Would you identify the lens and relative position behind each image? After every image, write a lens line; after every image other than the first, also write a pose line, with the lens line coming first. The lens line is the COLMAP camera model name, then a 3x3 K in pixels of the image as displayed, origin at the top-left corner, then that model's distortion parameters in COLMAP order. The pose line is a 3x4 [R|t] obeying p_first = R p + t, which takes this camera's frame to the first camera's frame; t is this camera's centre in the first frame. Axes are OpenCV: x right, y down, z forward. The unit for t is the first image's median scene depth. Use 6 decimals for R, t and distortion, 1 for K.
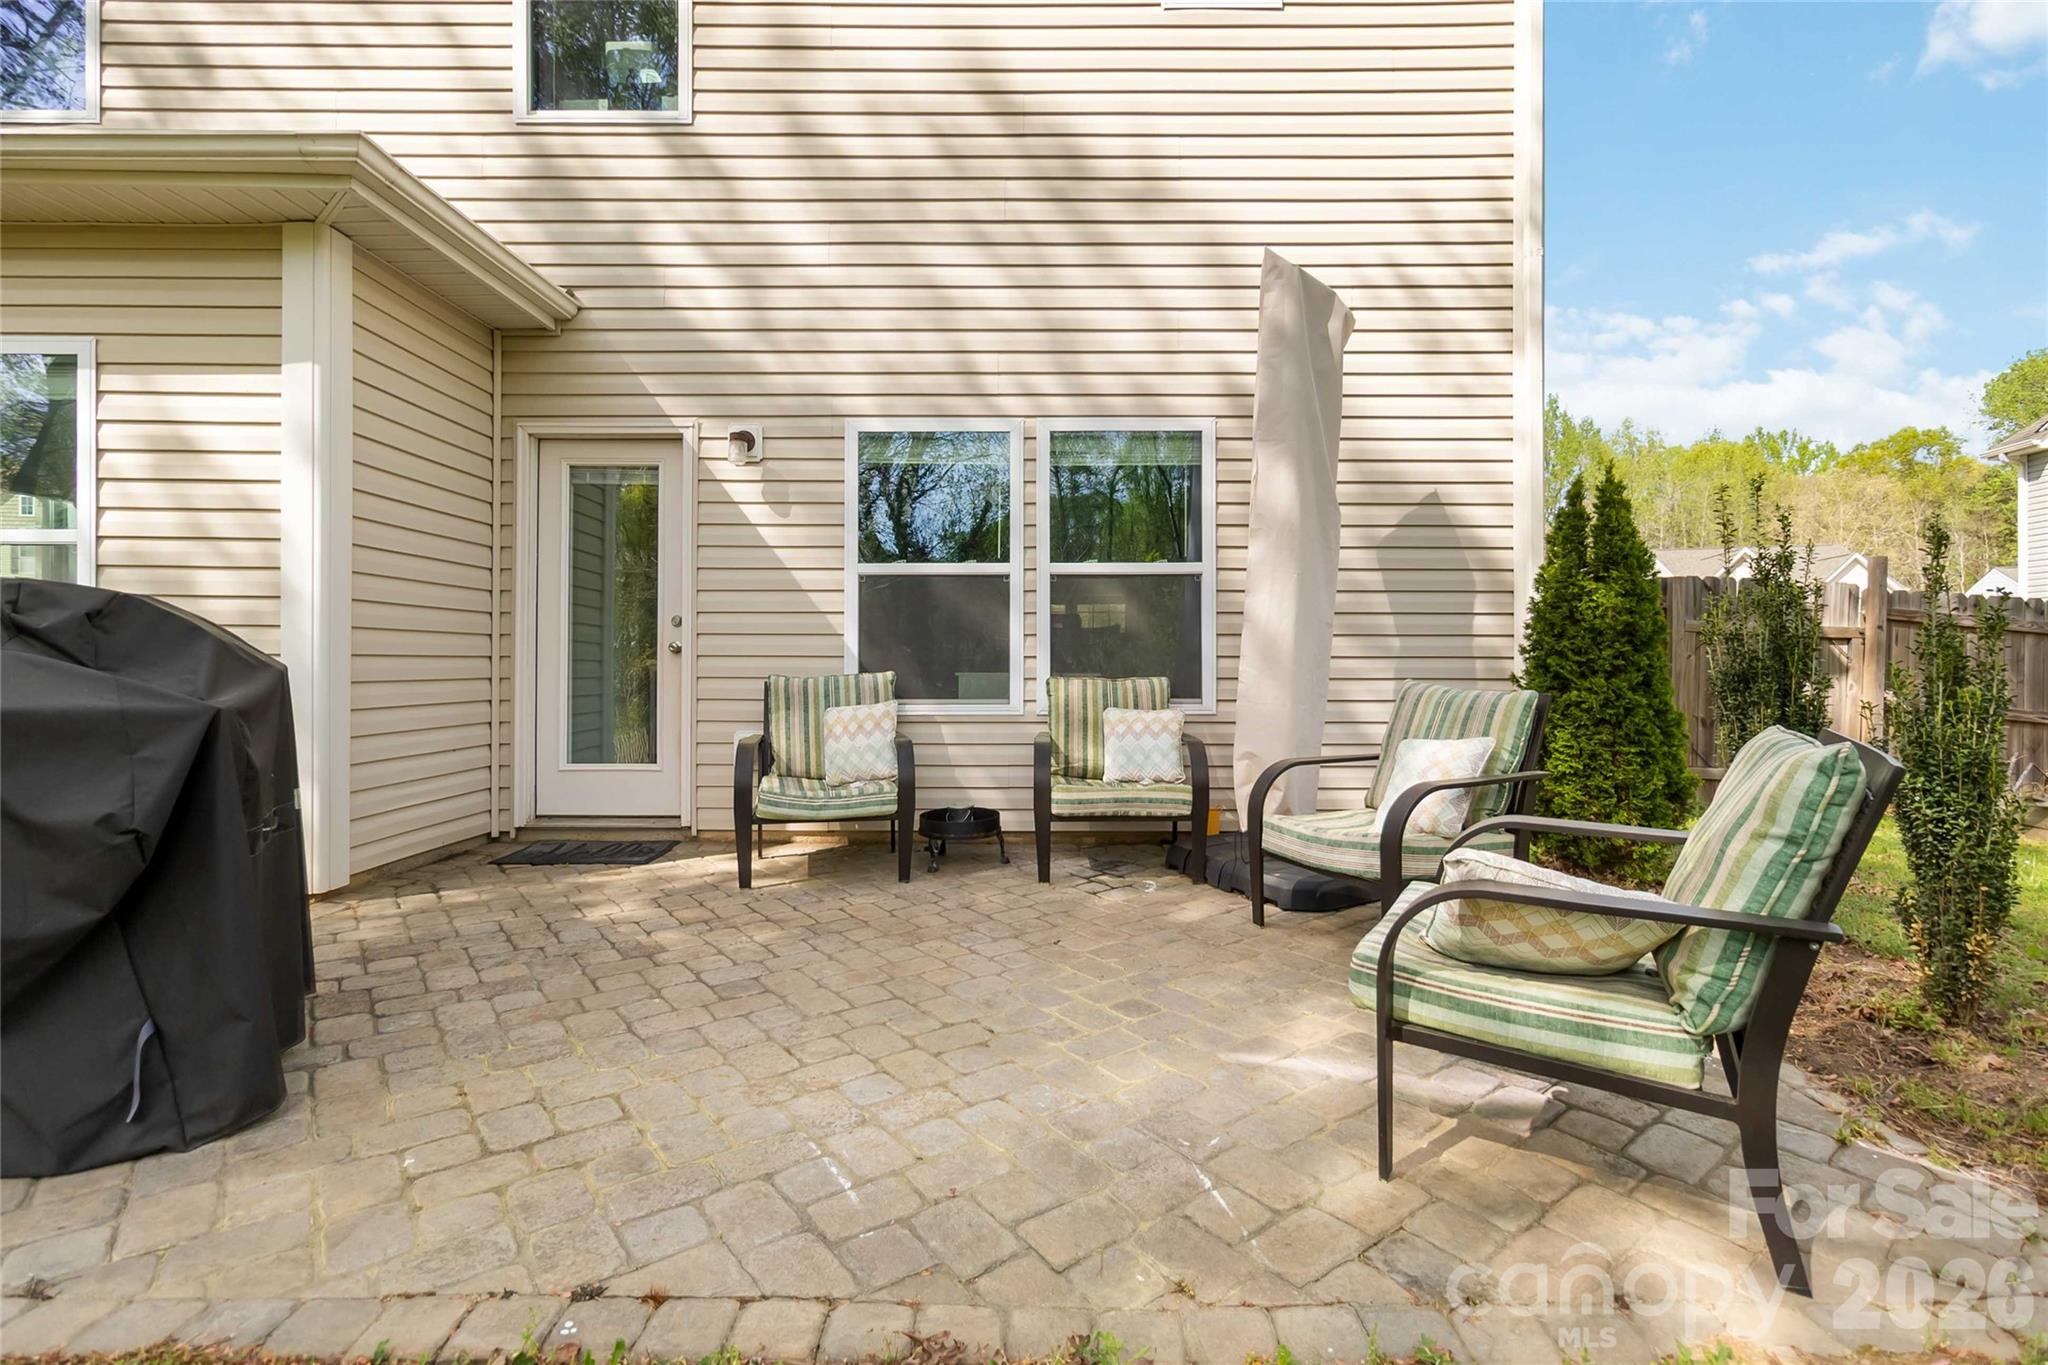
lens RADIAL K [[941.7, 0, 1036.4], [0, 941.7, 670.9], [0, 0, 1]] dist [-0.000915, 0.001479]
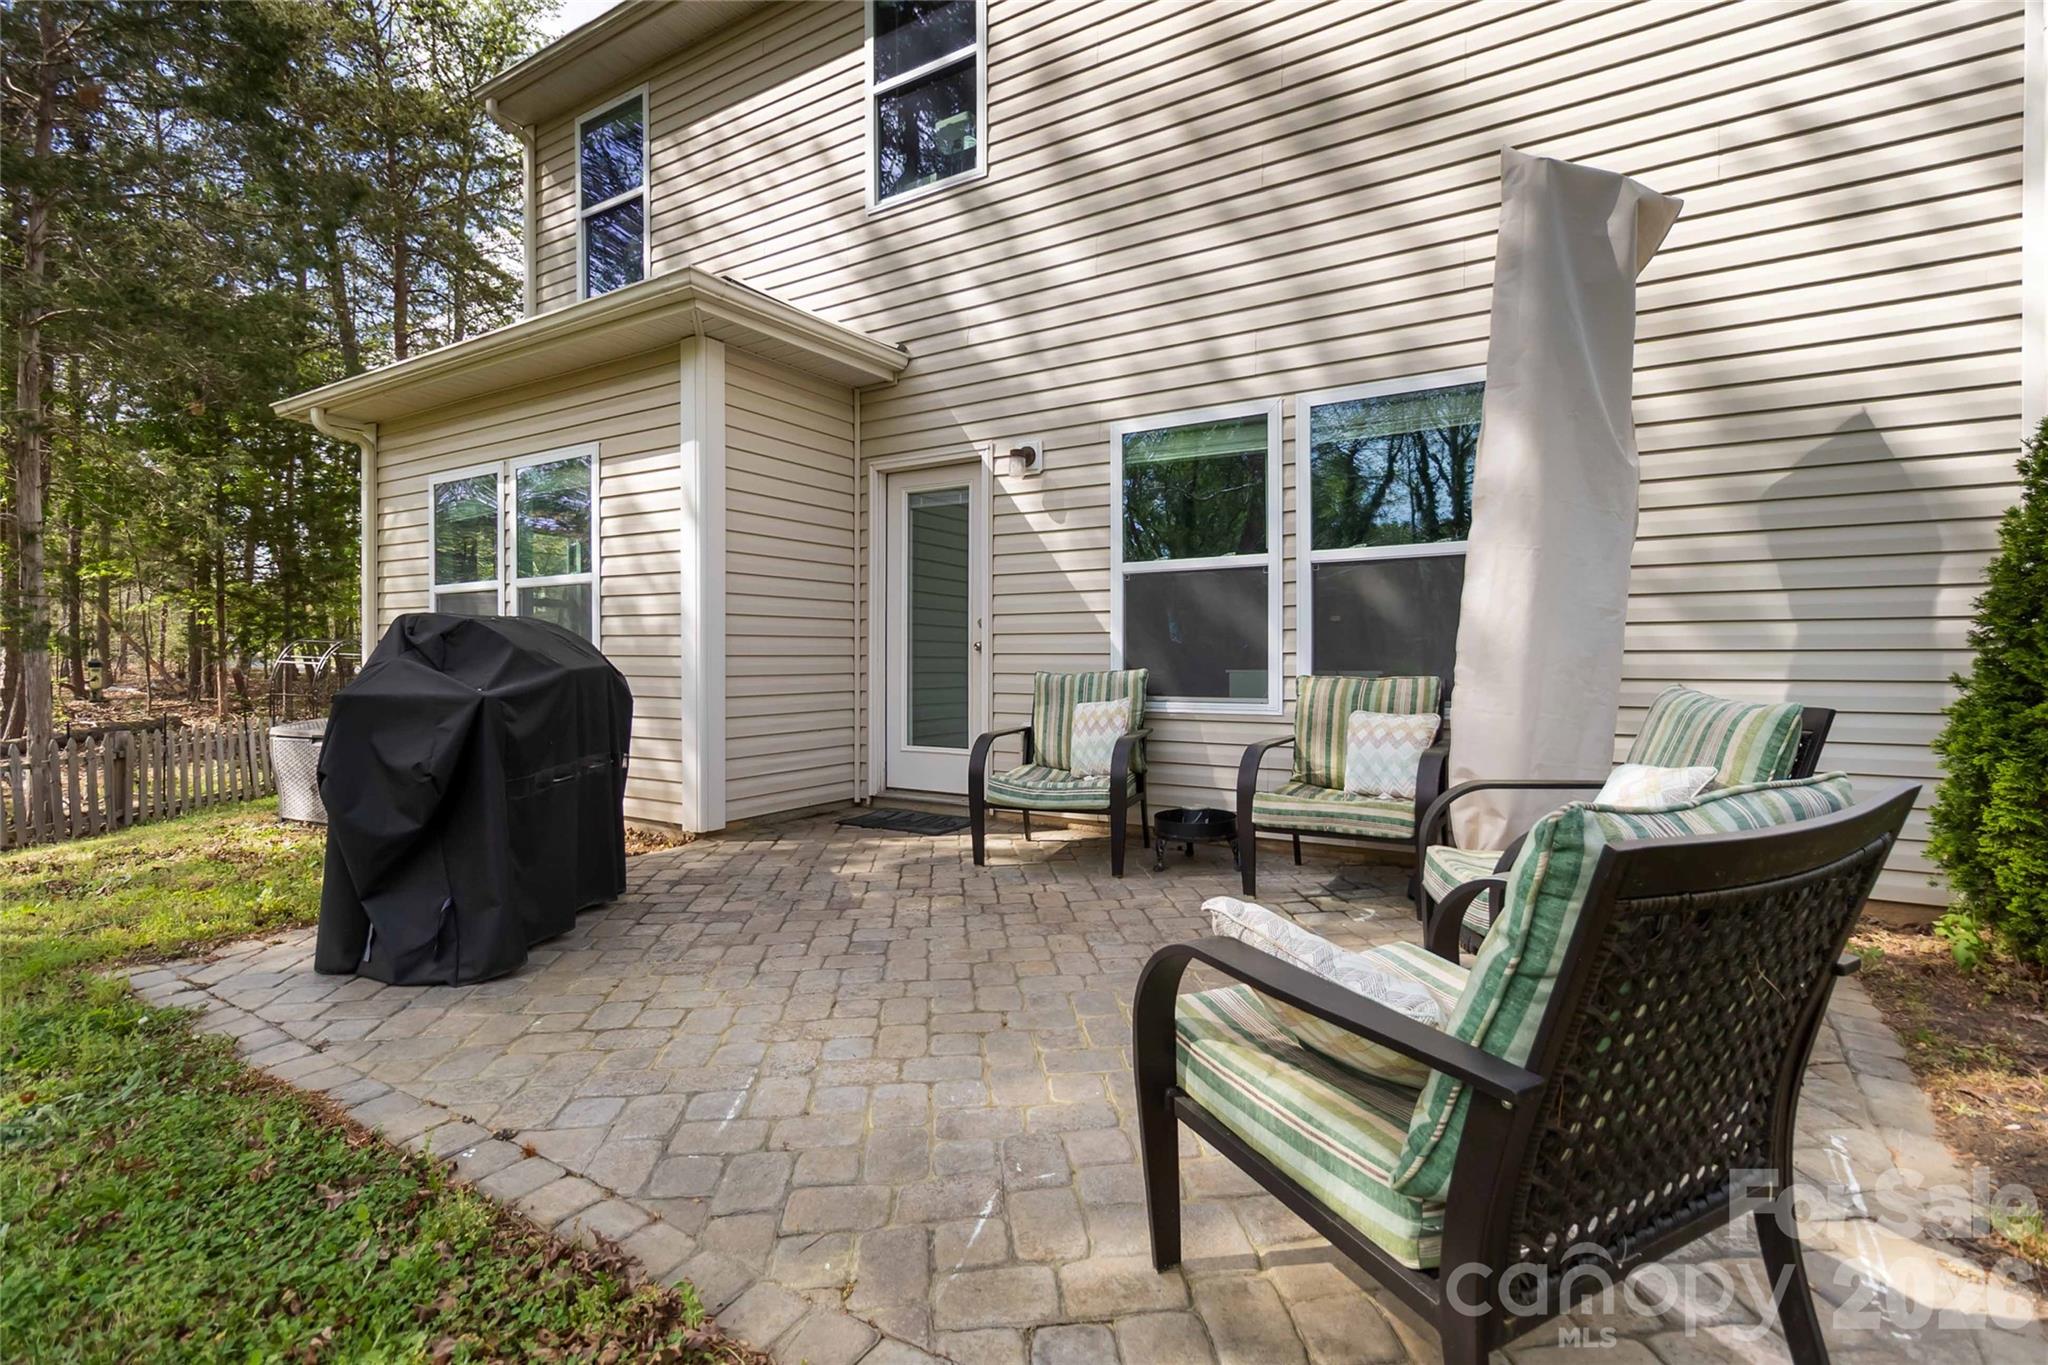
lens RADIAL K [[941.7, 0, 1036.4], [0, 941.7, 670.9], [0, 0, 1]] dist [-0.000915, 0.001479]
pose [[0.848950, 0.004430, -0.528455, 0.288068], [0.000287, 0.999961, 0.008843, -0.006134], [0.528473, -0.007659, 0.848915, 0.084480]]
